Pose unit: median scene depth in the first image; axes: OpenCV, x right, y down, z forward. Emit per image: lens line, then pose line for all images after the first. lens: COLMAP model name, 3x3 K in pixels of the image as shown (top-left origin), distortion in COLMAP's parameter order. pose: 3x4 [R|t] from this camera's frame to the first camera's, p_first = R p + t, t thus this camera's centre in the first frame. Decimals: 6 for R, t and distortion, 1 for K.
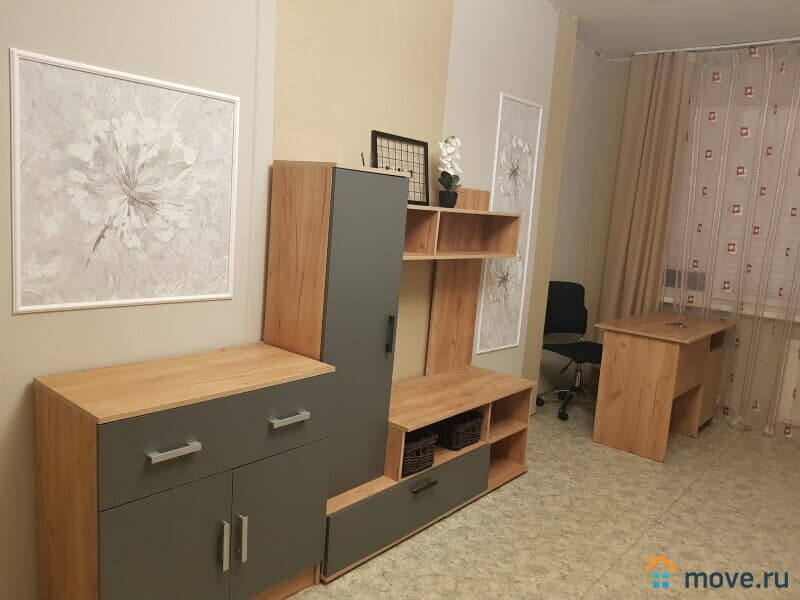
lens RADIAL K [[631.4, 0, 401.4], [0, 631.4, 298.4], [0, 0, 1]] dist [0.057487, -0.095509]
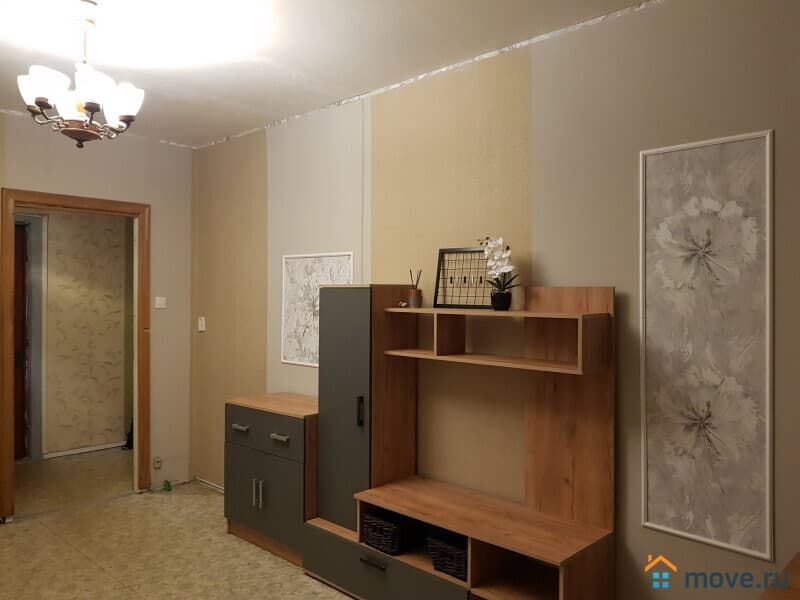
lens RADIAL K [[611.1, 0, 400.0], [0, 611.1, 300.0], [0, 0, 1]] dist [0.000268, -0.000424]
pose [[-0.061741, -0.071830, -0.995504, 1.011806], [-0.159403, 0.985314, -0.061209, -0.084787], [0.985281, 0.154908, -0.072284, 0.956722]]
